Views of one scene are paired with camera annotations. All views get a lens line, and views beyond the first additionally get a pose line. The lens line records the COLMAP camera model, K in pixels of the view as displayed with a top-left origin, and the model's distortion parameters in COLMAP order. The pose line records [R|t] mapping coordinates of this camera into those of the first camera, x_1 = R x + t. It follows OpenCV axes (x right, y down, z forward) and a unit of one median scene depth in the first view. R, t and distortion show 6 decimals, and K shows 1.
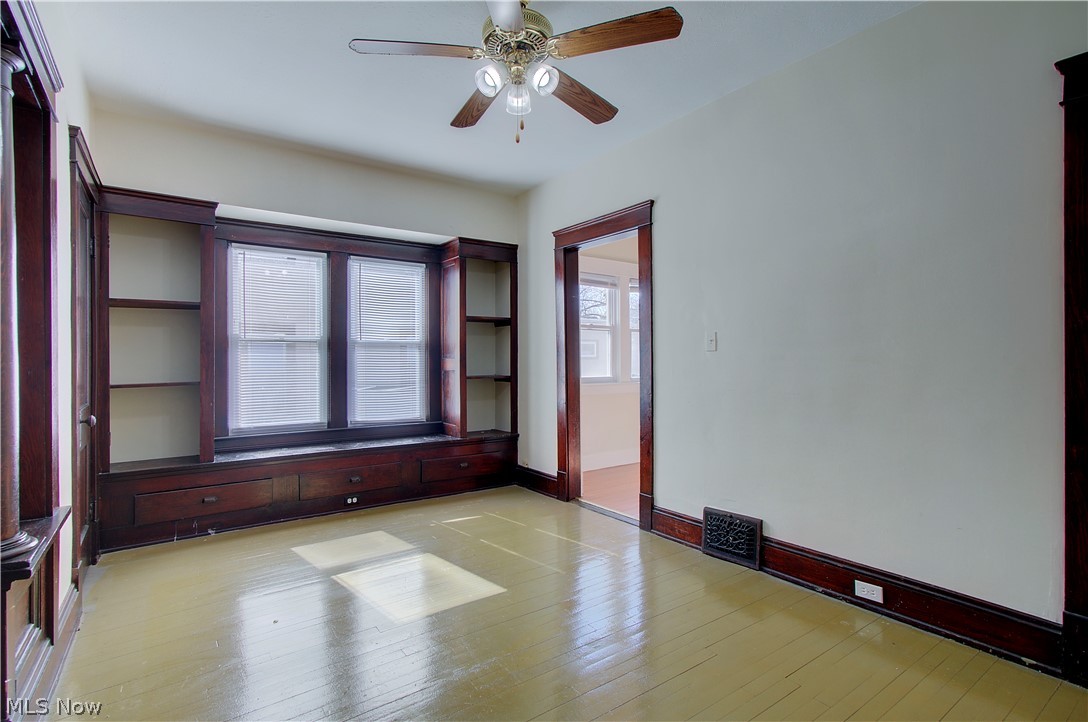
lens RADIAL K [[526.6, 0, 533.8], [0, 526.6, 359.8], [0, 0, 1]] dist [-0.002793, 0.014650]
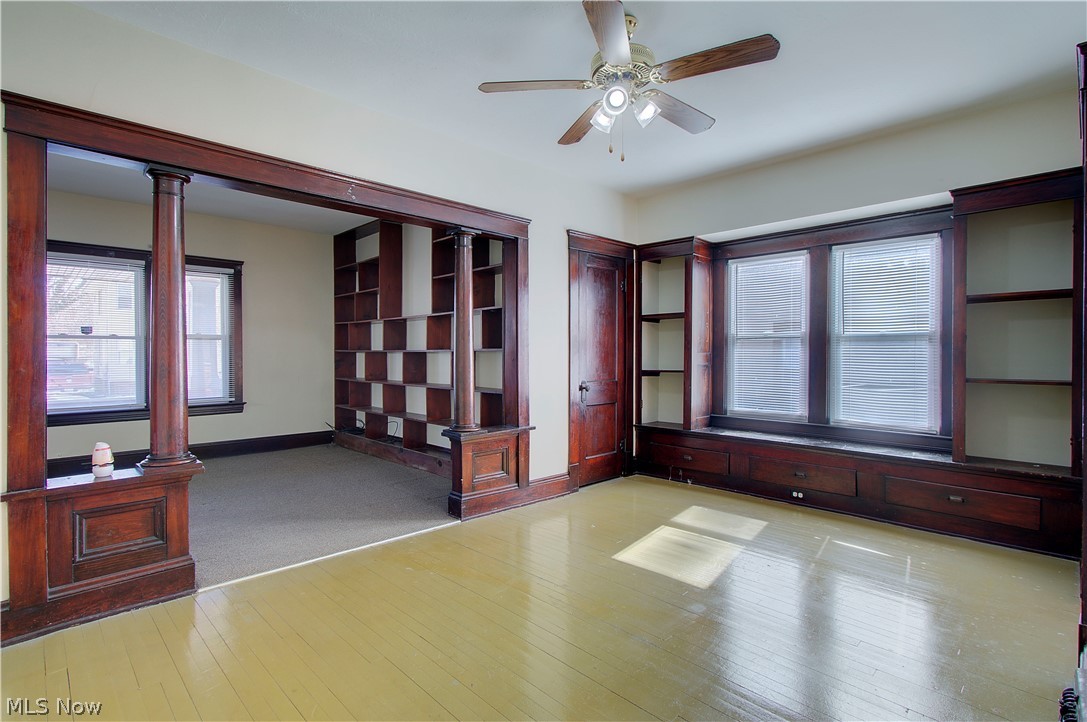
lens RADIAL K [[526.1, 0, 533.3], [0, 526.1, 359.8], [0, 0, 1]] dist [-0.002793, 0.014650]
pose [[0.150009, 0.013165, -0.988597, 0.528928], [-0.001082, 0.999913, 0.013151, -0.003109], [0.988684, -0.000903, 0.150010, 0.323725]]
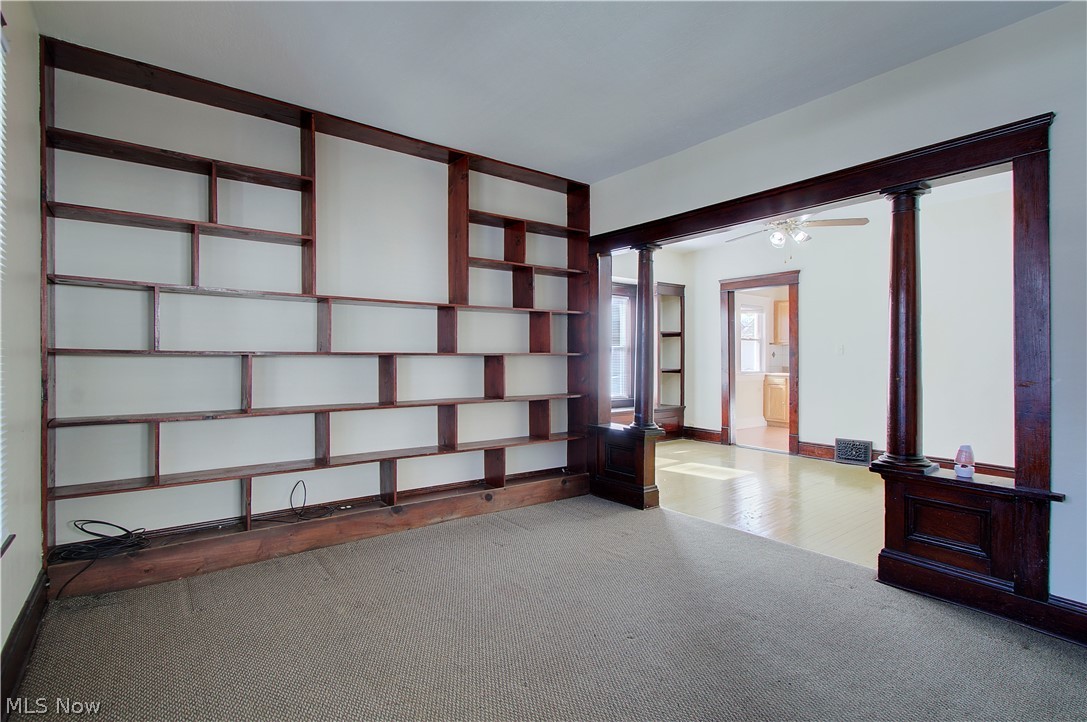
lens RADIAL K [[526.1, 0, 533.3], [0, 526.1, 359.8], [0, 0, 1]] dist [-0.002793, 0.014650]
pose [[0.999580, 0.004062, 0.028694, -0.584506], [-0.004203, 0.999979, 0.004858, -0.002954], [-0.028674, -0.004977, 0.999576, -0.609969]]
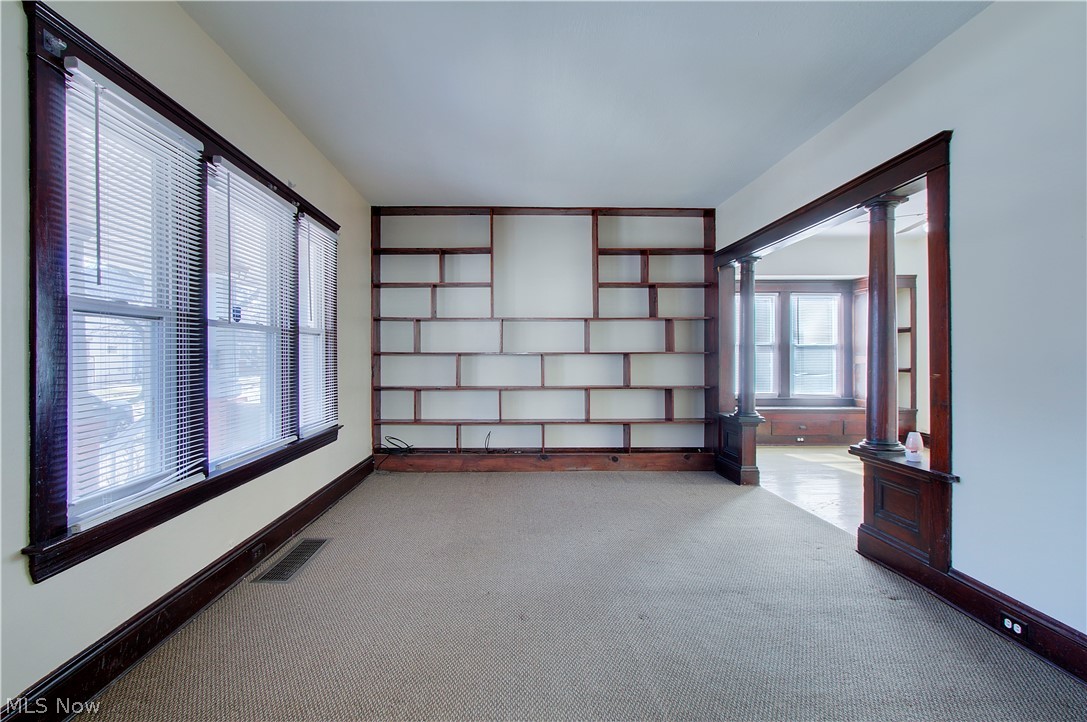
lens RADIAL K [[526.1, 0, 533.3], [0, 526.1, 359.8], [0, 0, 1]] dist [-0.002793, 0.014650]
pose [[0.834056, 0.003321, -0.551670, -0.118396], [-0.000109, 0.999983, 0.005855, 0.000279], [0.551680, -0.004823, 0.834042, -0.829325]]
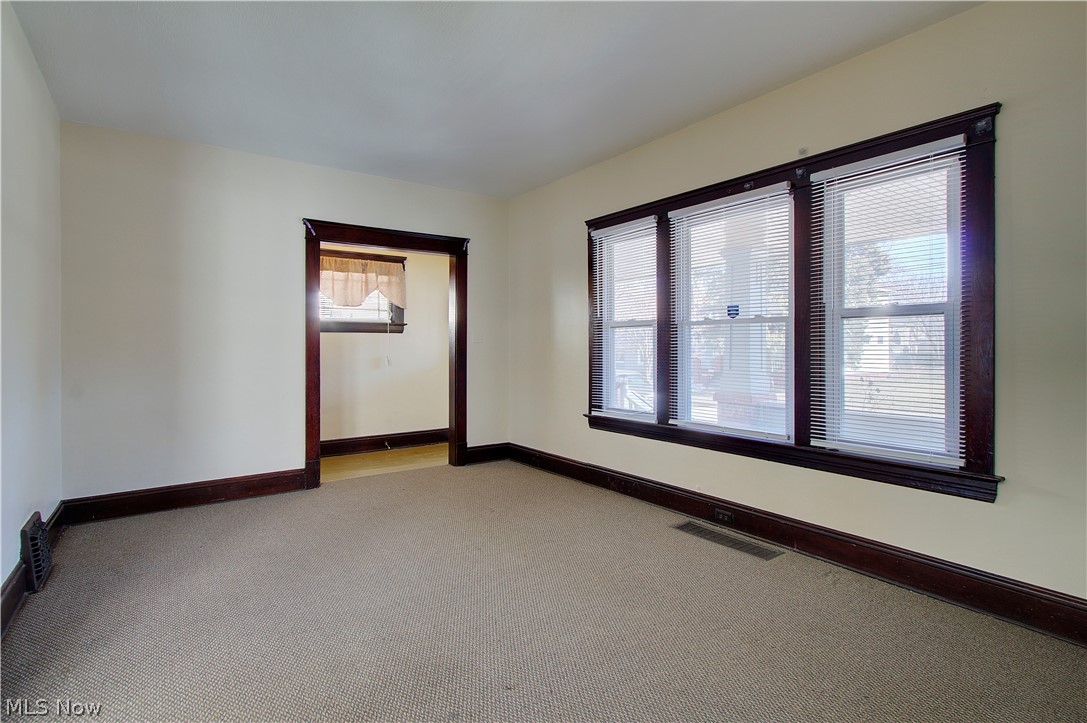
lens RADIAL K [[531.7, 0, 540.2], [0, 531.7, 348.1], [0, 0, 1]] dist [-0.002120, 0.013991]
pose [[-0.999879, 0.001431, -0.015487, -0.495435], [0.001321, 0.999974, 0.007095, -0.004228], [0.015497, 0.007074, -0.999855, 0.300957]]
